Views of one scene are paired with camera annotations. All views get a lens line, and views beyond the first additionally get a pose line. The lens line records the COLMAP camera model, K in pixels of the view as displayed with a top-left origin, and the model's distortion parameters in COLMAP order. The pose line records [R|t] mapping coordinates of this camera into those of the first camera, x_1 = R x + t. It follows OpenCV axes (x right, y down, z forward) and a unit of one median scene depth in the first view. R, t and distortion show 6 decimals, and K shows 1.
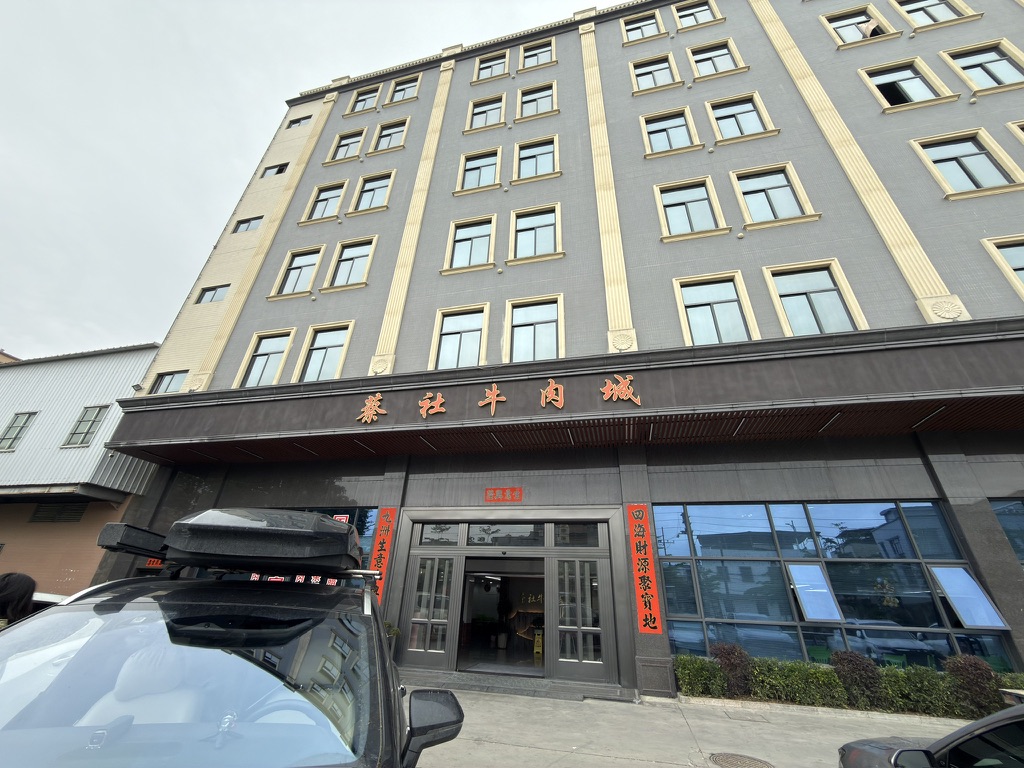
lens RADIAL K [[405.3, 0, 512.0], [0, 405.3, 384.0], [0, 0, 1]] dist [-0.002048, -0.000306]
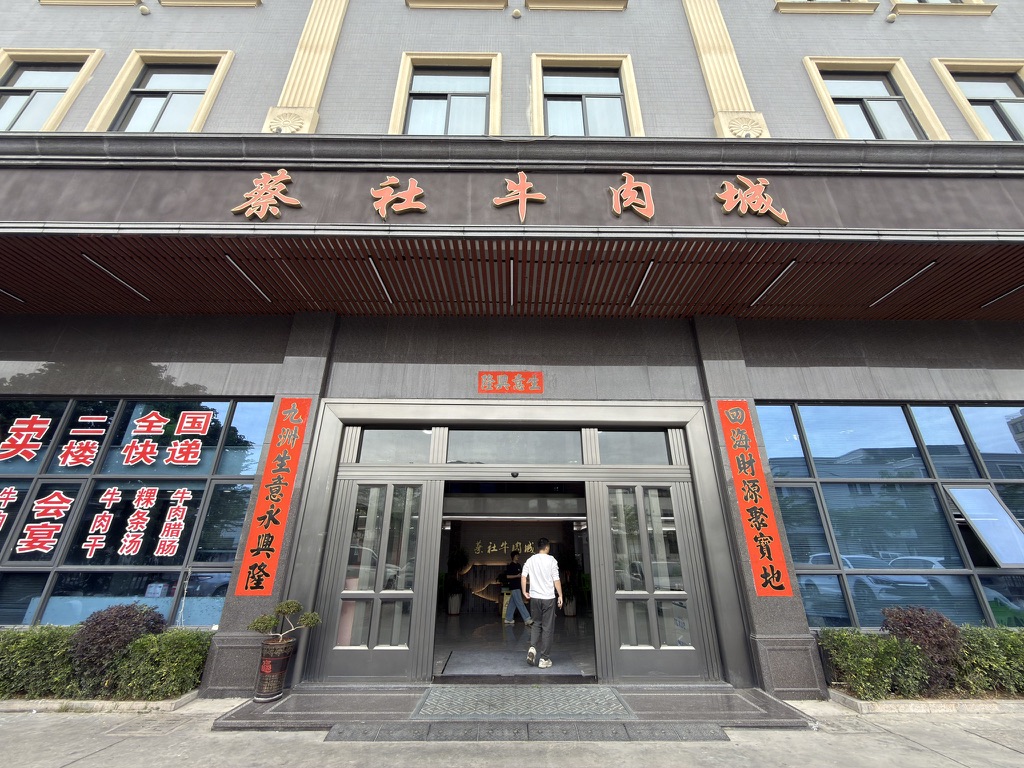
lens RADIAL K [[405.3, 0, 512.0], [0, 405.3, 384.0], [0, 0, 1]] dist [-0.002048, -0.000306]
pose [[0.970309, 0.061465, 0.233926, -0.168686], [-0.086359, 0.991462, 0.097701, 0.232935], [-0.225924, -0.115002, 0.967333, 0.456616]]
